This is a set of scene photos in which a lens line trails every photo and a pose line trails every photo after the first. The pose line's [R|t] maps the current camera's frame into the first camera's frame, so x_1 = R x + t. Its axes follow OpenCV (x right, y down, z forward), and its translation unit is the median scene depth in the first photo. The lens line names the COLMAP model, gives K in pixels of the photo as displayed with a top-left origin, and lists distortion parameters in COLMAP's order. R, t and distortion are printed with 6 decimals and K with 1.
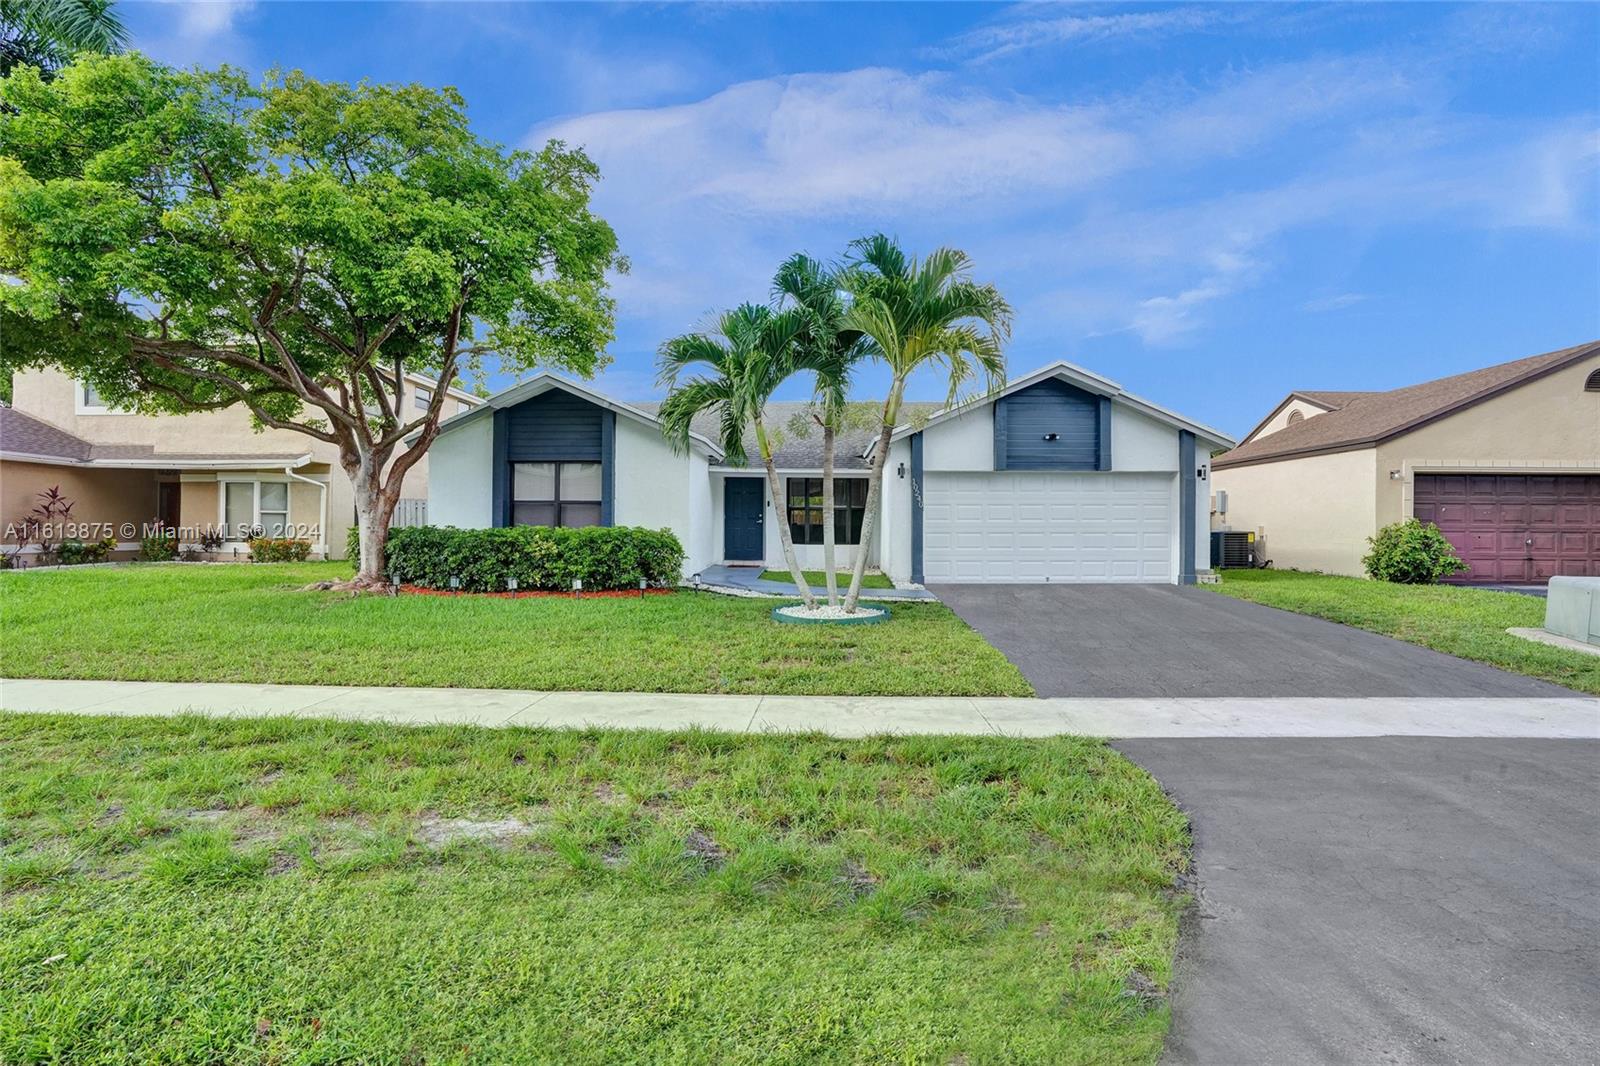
lens RADIAL K [[738.9, 0, 793.0], [0, 738.9, 529.1], [0, 0, 1]] dist [-0.073946, 0.029527]
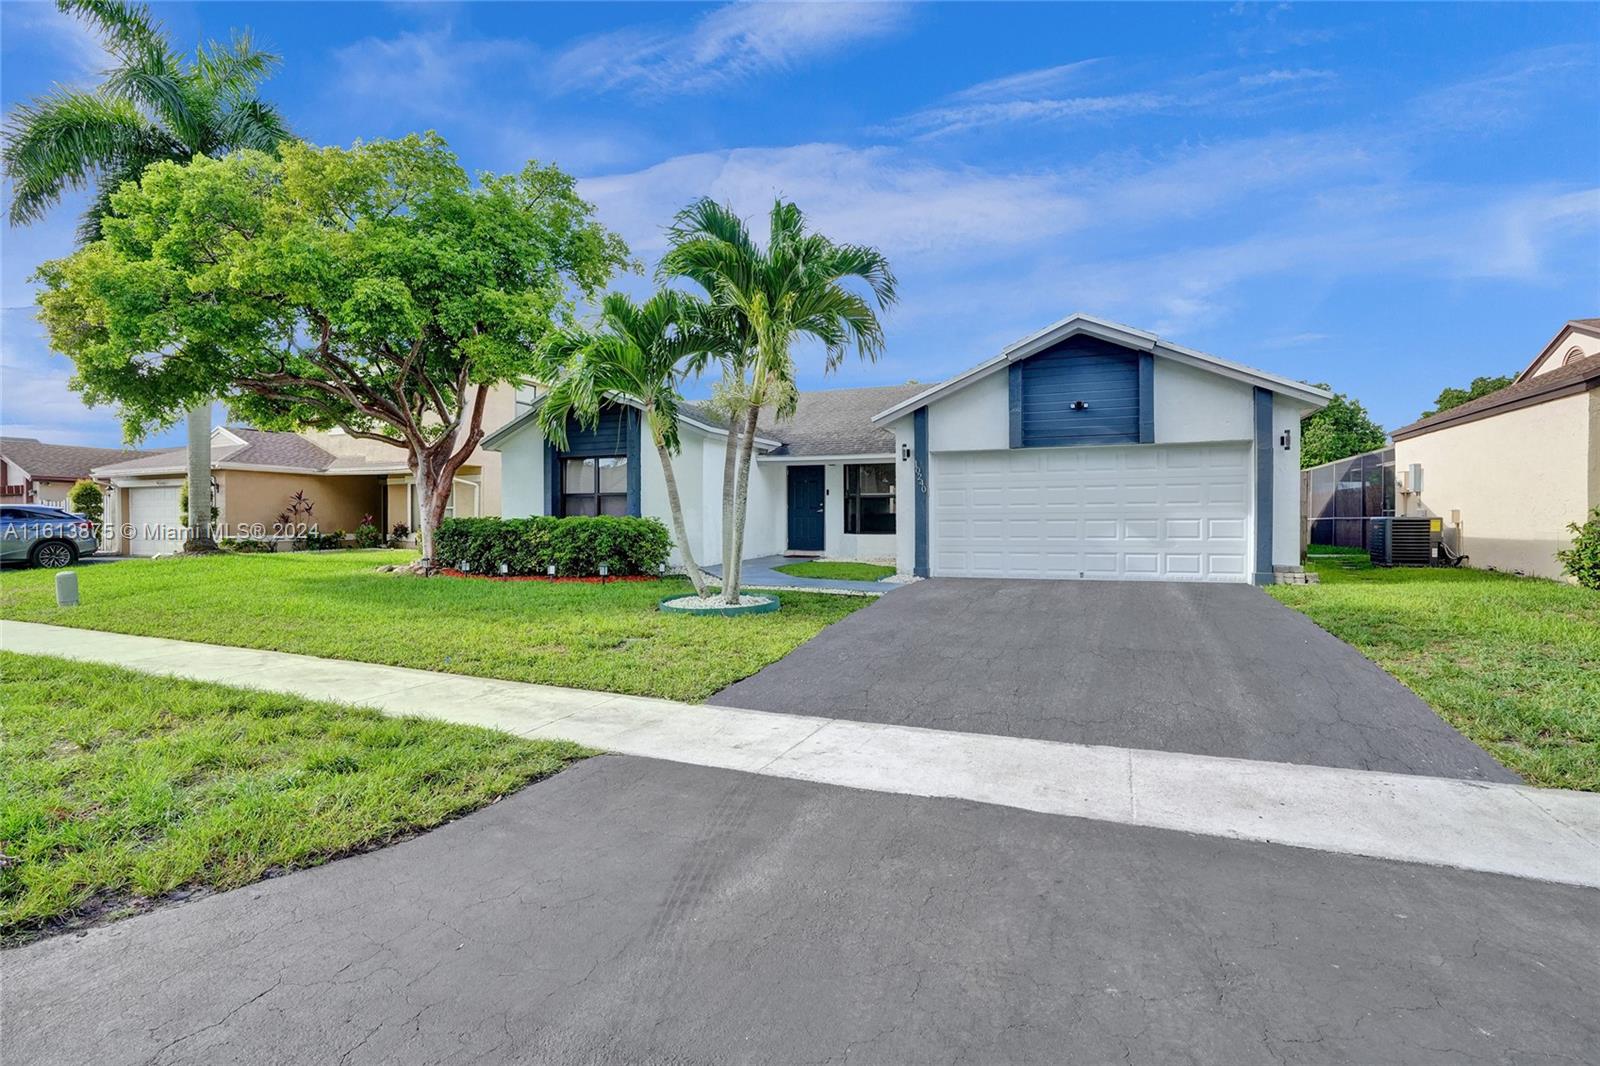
lens RADIAL K [[735.6, 0, 788.3], [0, 735.6, 532.3], [0, 0, 1]] dist [-0.077632, 0.031869]
pose [[0.933917, -0.001089, -0.357489, 0.333594], [0.006253, 0.999892, 0.013289, 0.006441], [0.357436, -0.014646, 0.933823, 0.098107]]
